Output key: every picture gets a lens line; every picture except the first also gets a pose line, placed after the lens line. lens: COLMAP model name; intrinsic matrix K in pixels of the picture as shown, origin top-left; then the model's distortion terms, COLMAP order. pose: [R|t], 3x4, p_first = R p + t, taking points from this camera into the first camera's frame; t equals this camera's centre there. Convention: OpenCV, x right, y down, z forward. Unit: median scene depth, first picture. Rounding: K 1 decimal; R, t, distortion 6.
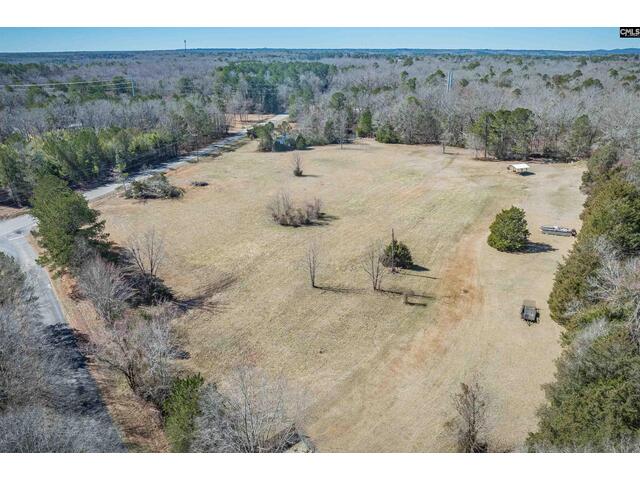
lens RADIAL K [[464.3, 0, 320.5], [0, 464.3, 241.2], [0, 0, 1]] dist [-0.054999, 0.006035]
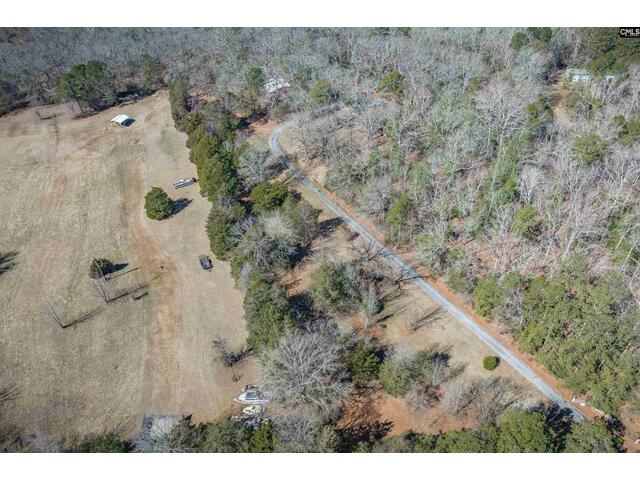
lens RADIAL K [[464.3, 0, 324.6], [0, 464.3, 241.2], [0, 0, 1]] dist [-0.054999, 0.006035]
pose [[0.613434, -0.530926, 0.584650, -0.132982], [0.328889, 0.844794, 0.422084, -0.293438], [-0.718005, -0.066636, 0.692841, -0.283848]]
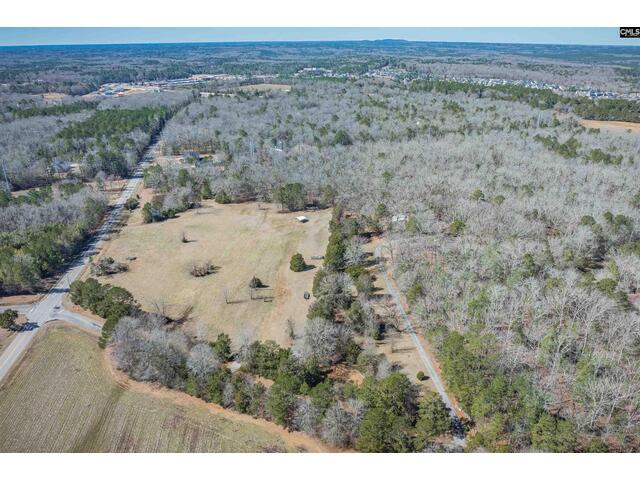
lens RADIAL K [[464.3, 0, 324.5], [0, 464.3, 223.9], [0, 0, 1]] dist [-0.054999, 0.006035]
pose [[0.906738, -0.156476, 0.391588, -0.328653], [0.163679, 0.986397, 0.015152, -0.200687], [-0.388632, 0.050356, 0.920016, -1.115016]]
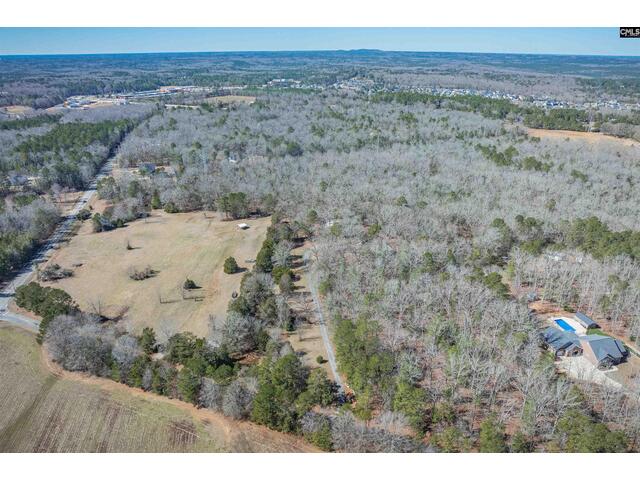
lens RADIAL K [[464.3, 0, 322.6], [0, 464.3, 236.0], [0, 0, 1]] dist [-0.054999, 0.006035]
pose [[0.886531, -0.172721, 0.429220, -0.196726], [0.178718, 0.983539, 0.026649, -0.140044], [-0.426757, 0.053084, 0.902807, -1.374962]]
